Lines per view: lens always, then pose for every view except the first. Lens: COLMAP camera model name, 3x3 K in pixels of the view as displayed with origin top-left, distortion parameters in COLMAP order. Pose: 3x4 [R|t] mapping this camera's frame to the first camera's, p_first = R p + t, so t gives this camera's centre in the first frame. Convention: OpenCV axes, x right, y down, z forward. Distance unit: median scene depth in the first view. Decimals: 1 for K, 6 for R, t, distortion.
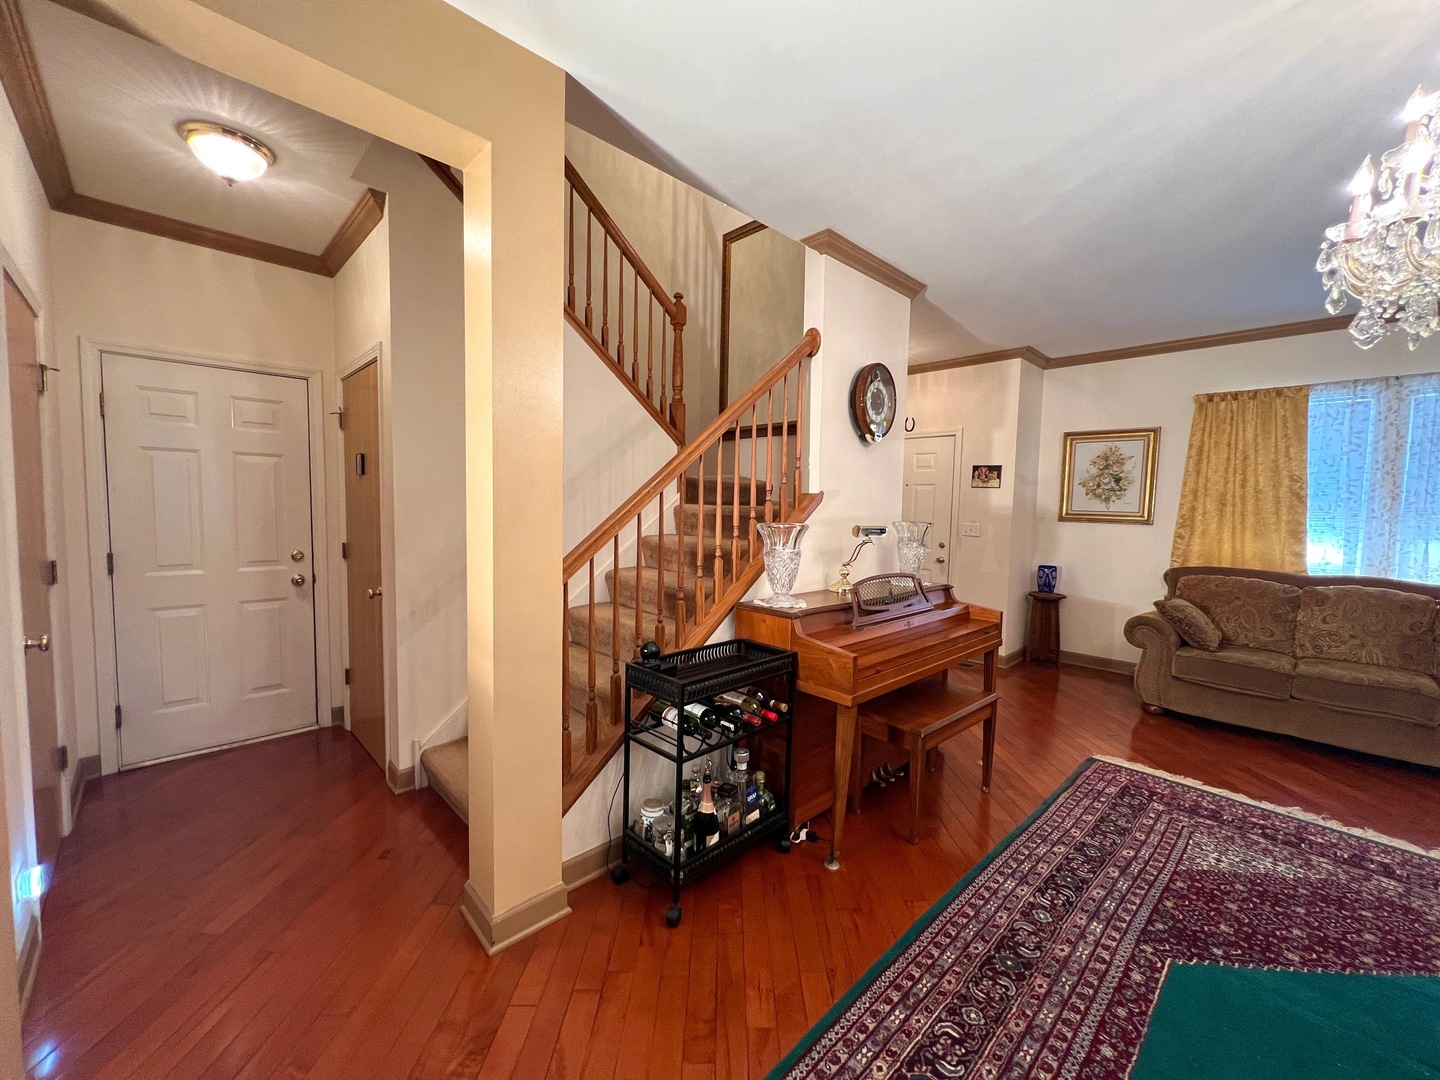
lens RADIAL K [[575.2, 0, 719.3], [0, 575.2, 541.9], [0, 0, 1]] dist [-0.000669, 0.000364]
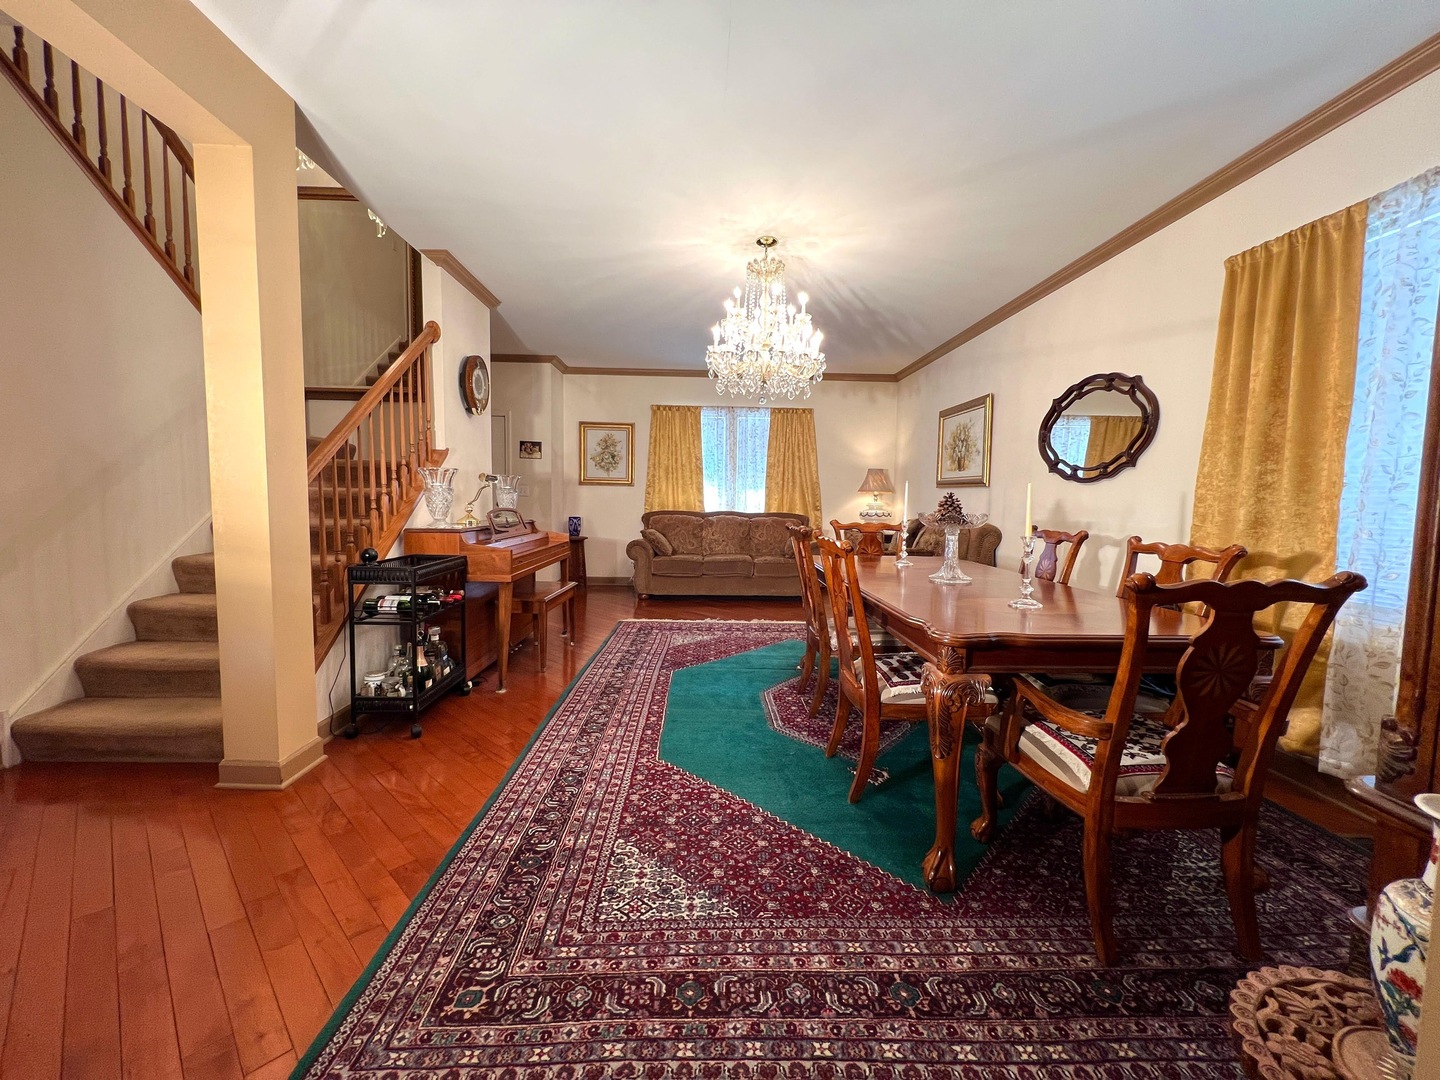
lens RADIAL K [[575.2, 0, 723.2], [0, 575.2, 540.3], [0, 0, 1]] dist [-0.000669, 0.000364]
pose [[0.669529, -0.064890, 0.739946, -0.429395], [0.047240, 0.997880, 0.044765, 0.103084], [-0.741282, 0.004983, 0.671175, -0.387293]]
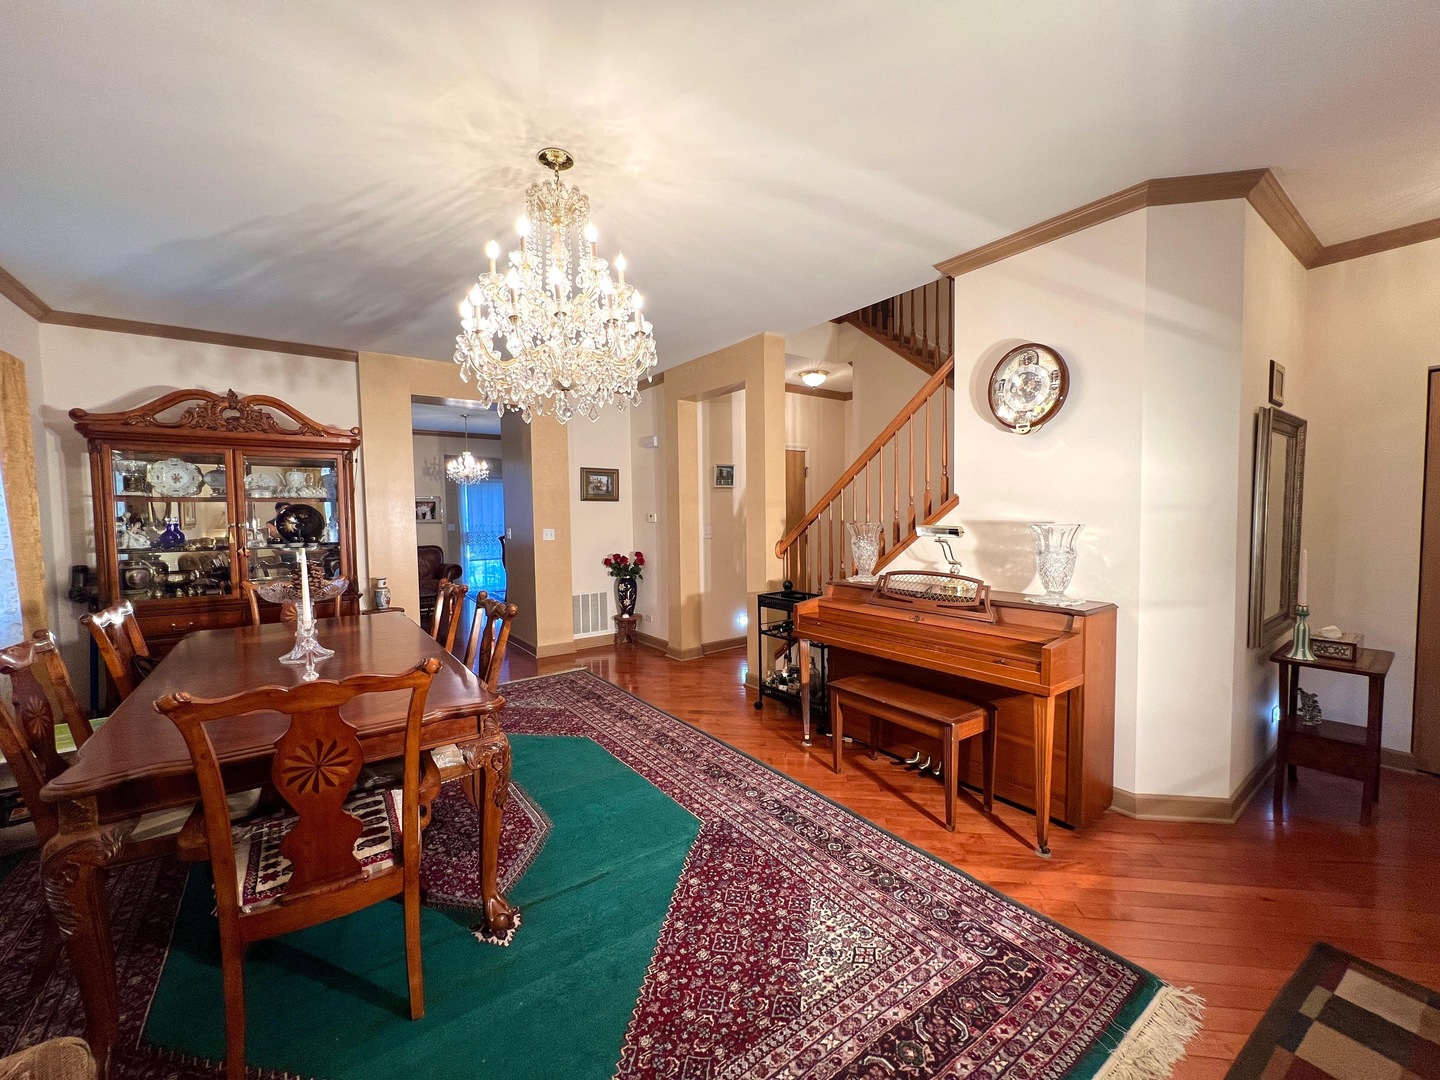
lens RADIAL K [[575.2, 0, 721.1], [0, 575.2, 539.5], [0, 0, 1]] dist [-0.000669, 0.000364]
pose [[-0.130582, 0.029560, -0.990997, 1.455007], [-0.052987, 0.997919, 0.036748, -0.023656], [0.990021, 0.057309, -0.128744, 0.789974]]
